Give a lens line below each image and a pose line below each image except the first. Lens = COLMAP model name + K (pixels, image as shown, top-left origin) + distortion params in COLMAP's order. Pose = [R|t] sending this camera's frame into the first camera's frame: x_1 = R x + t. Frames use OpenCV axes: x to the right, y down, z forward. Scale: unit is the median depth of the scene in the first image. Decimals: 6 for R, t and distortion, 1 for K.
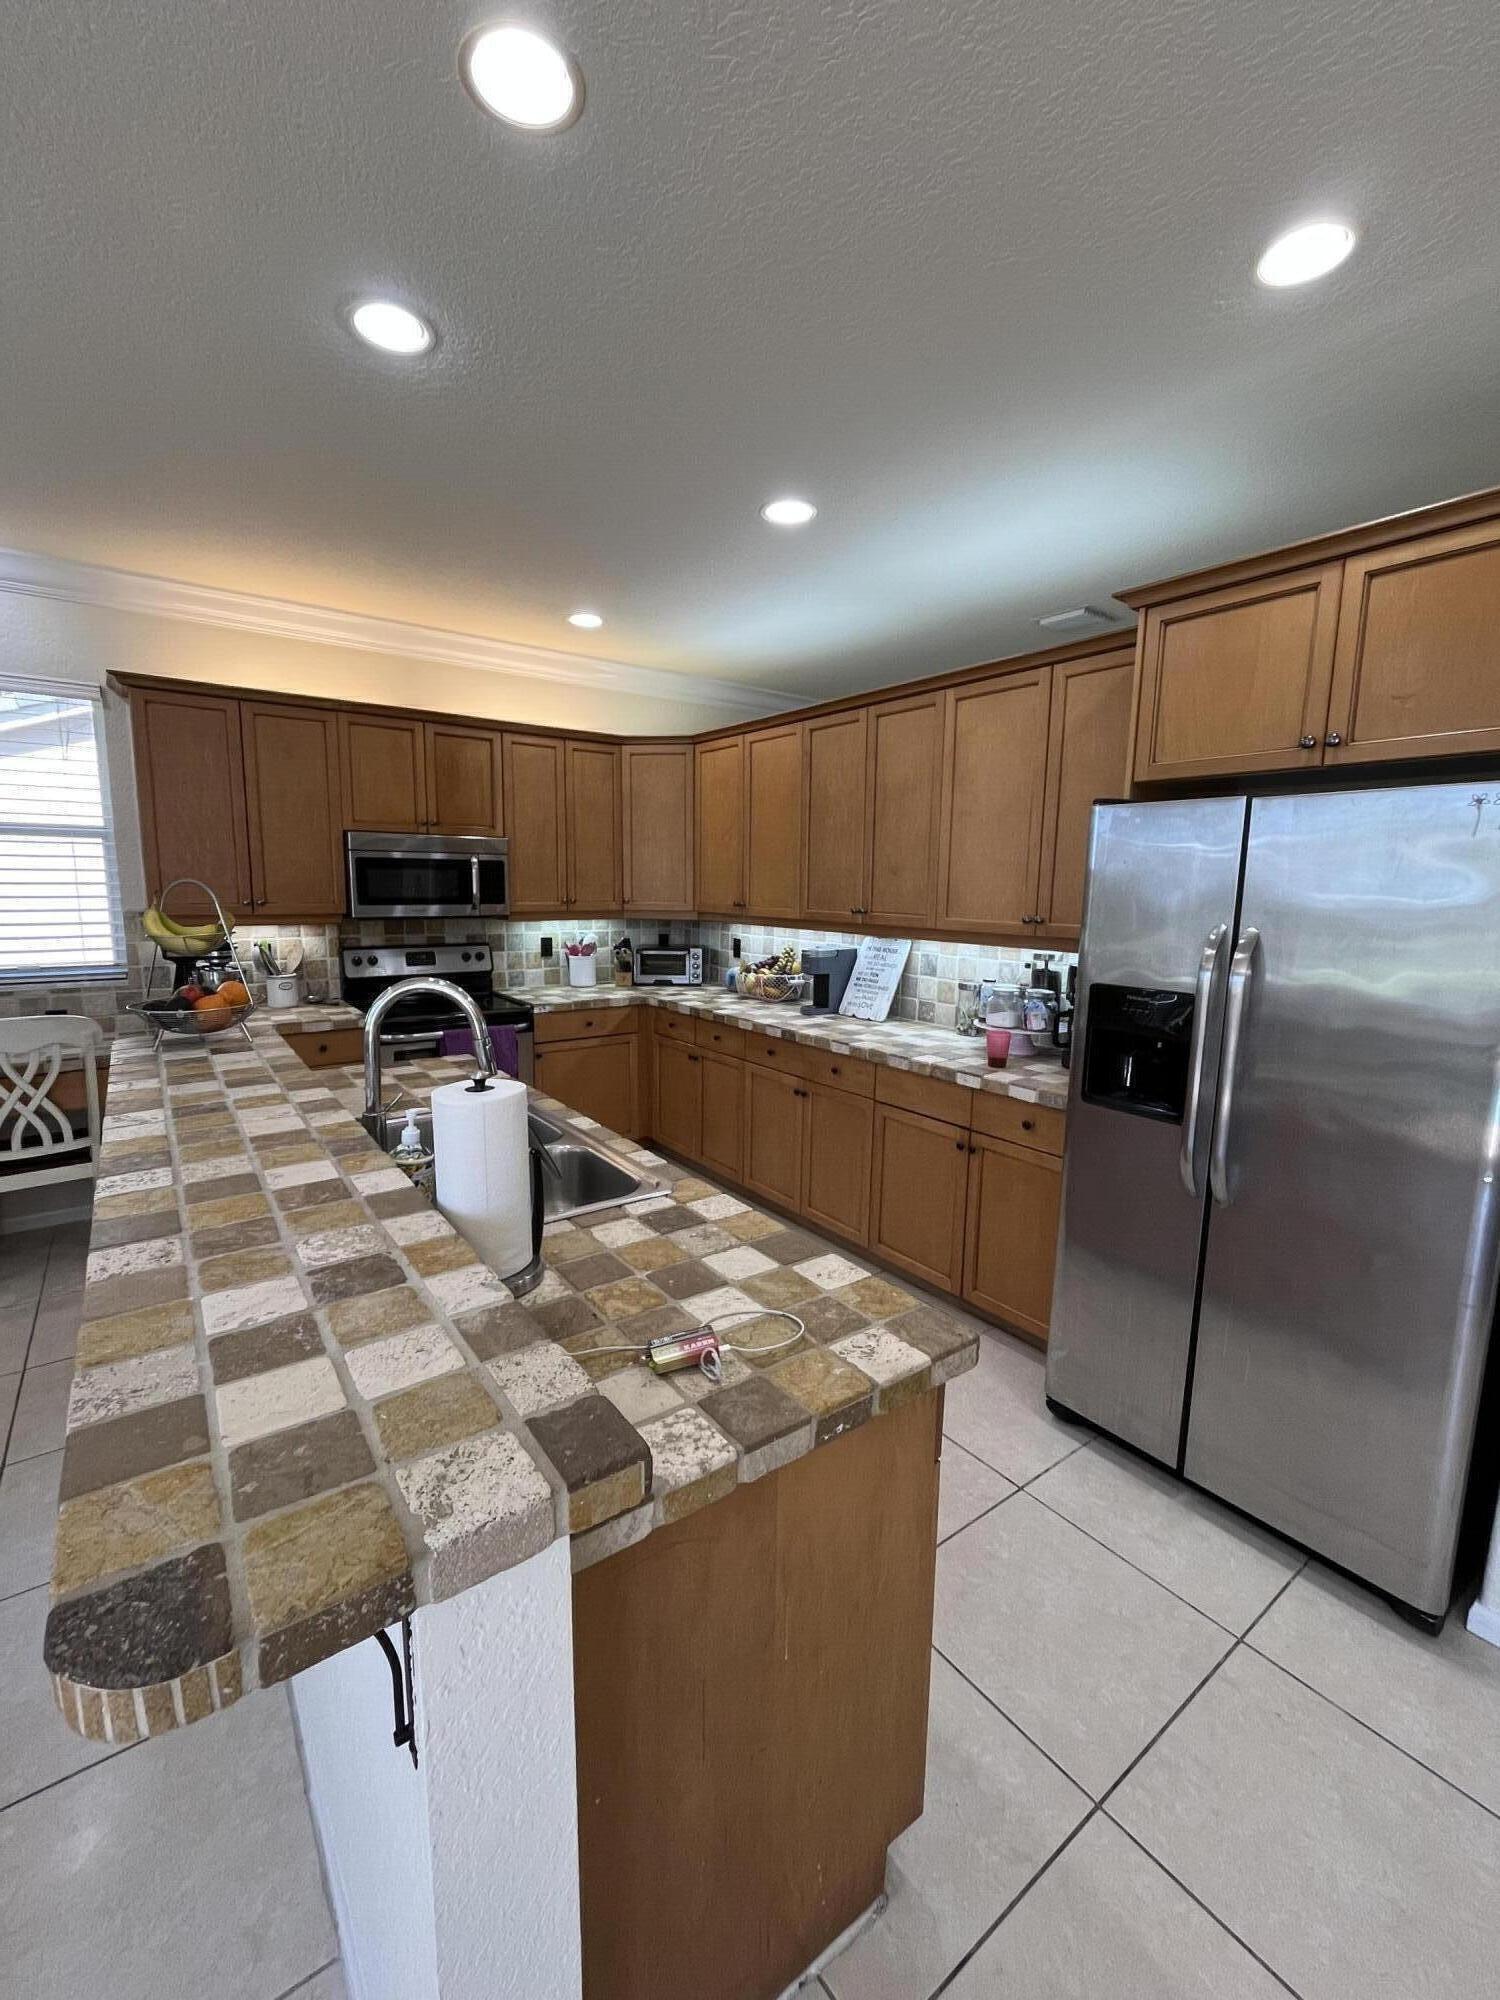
lens RADIAL K [[823.5, 0, 748.1], [0, 823.5, 1003.1], [0, 0, 1]] dist [-0.000304, -0.000048]
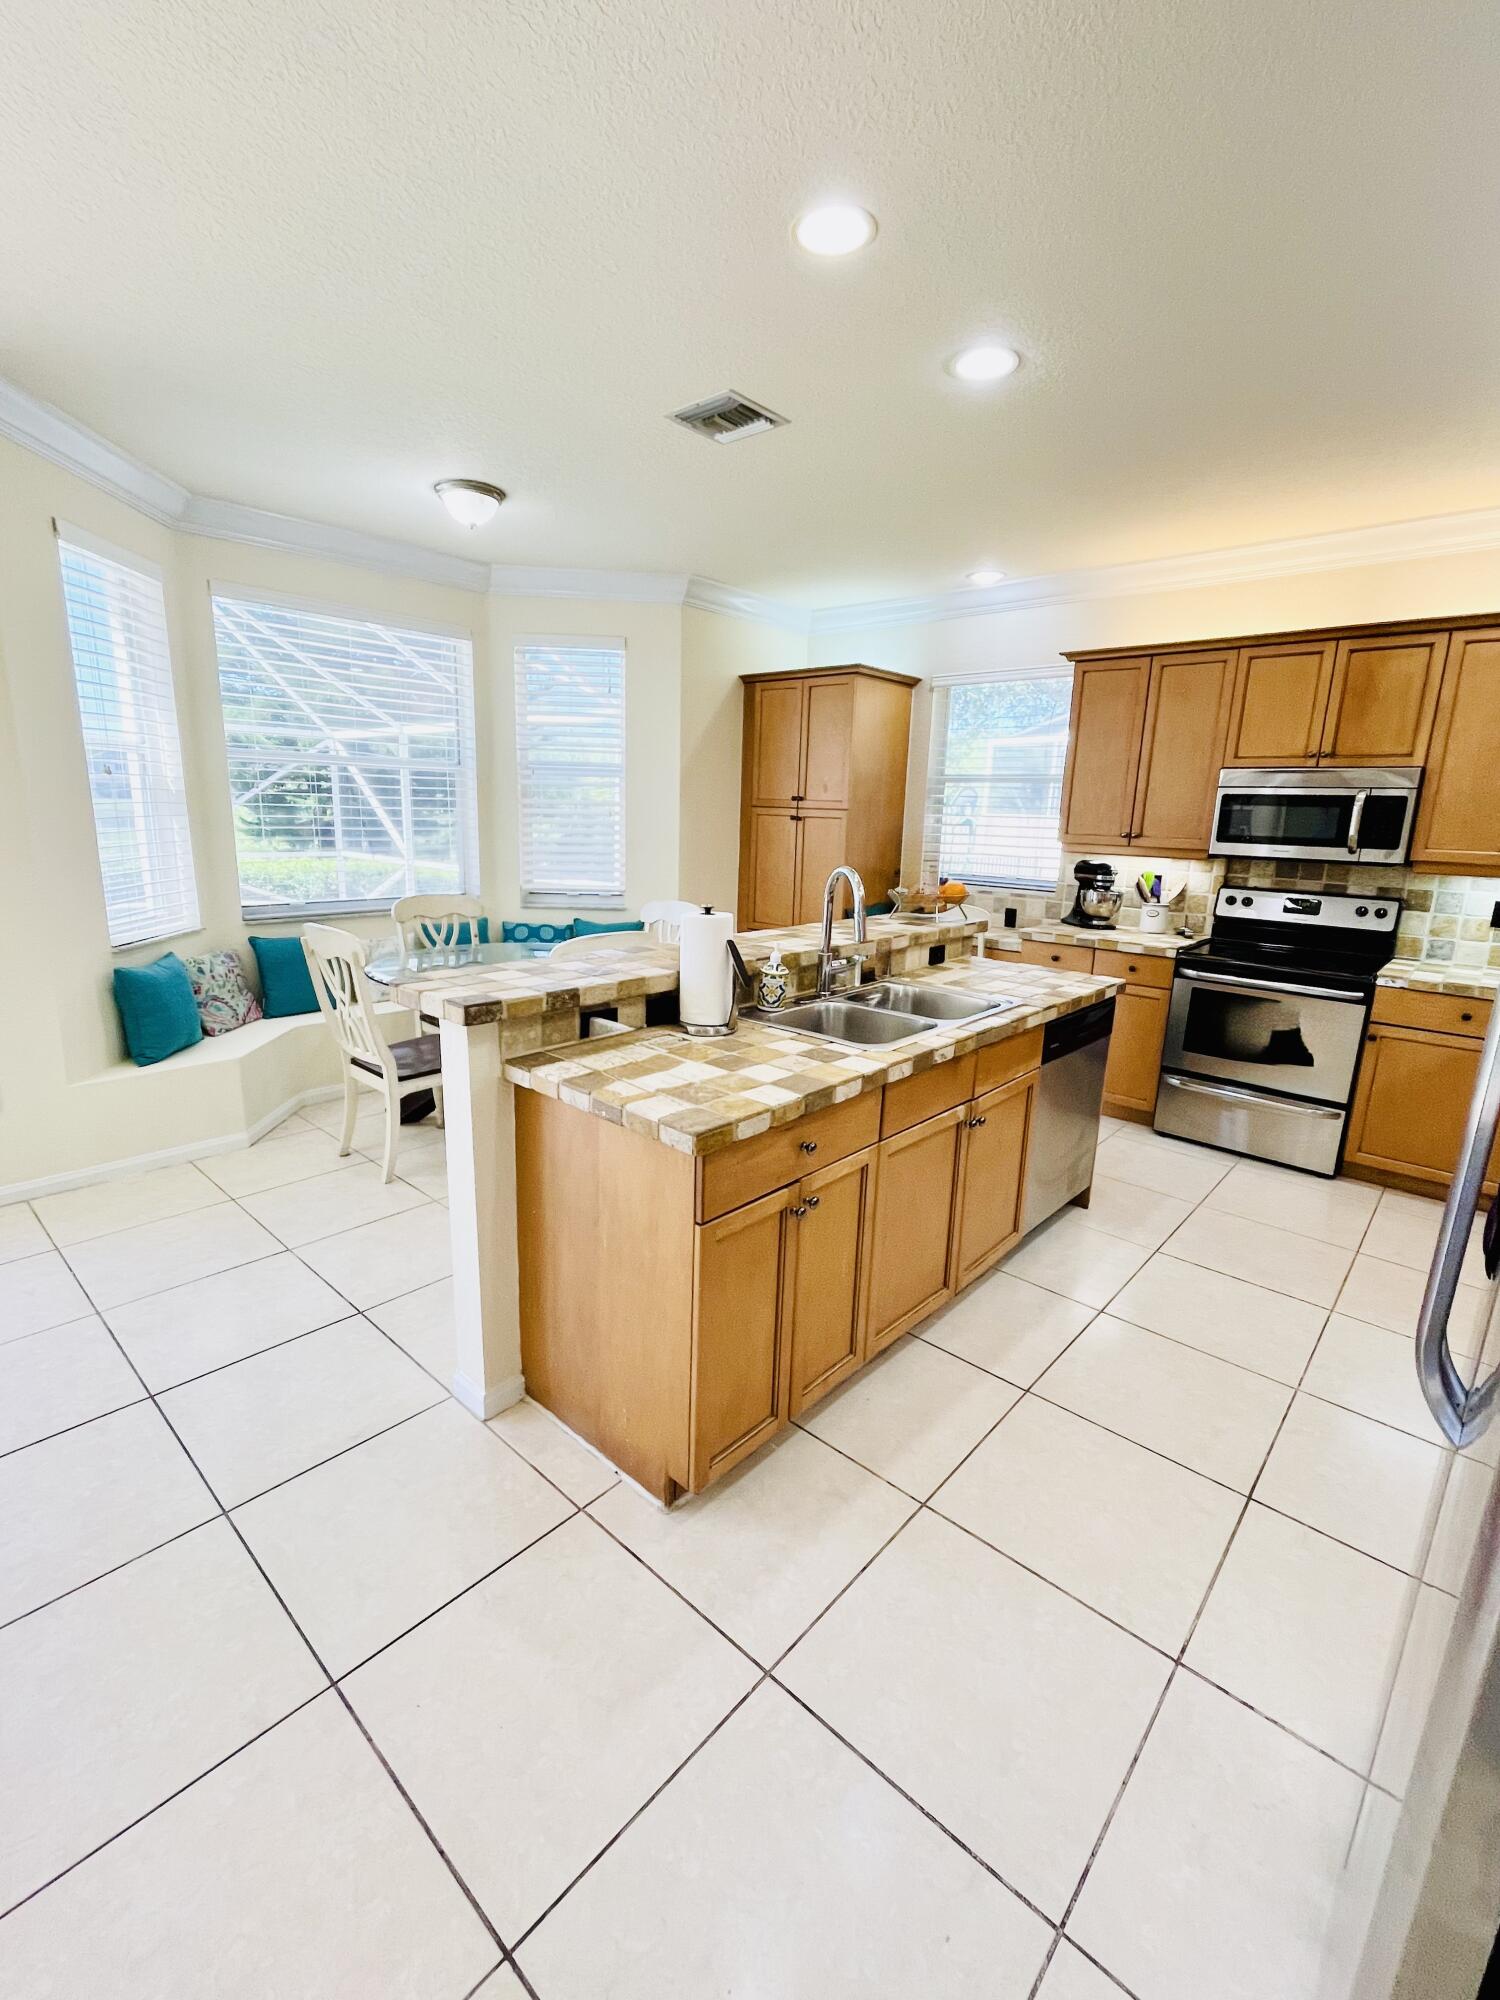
lens RADIAL K [[868.5, 0, 750.3], [0, 868.5, 1002.8], [0, 0, 1]] dist [-0.003261, -0.000273]
pose [[0.212554, 0.209189, -0.954495, 0.435863], [-0.170694, 0.969746, 0.174520, -0.014260], [0.962125, 0.125832, 0.241831, 0.200744]]
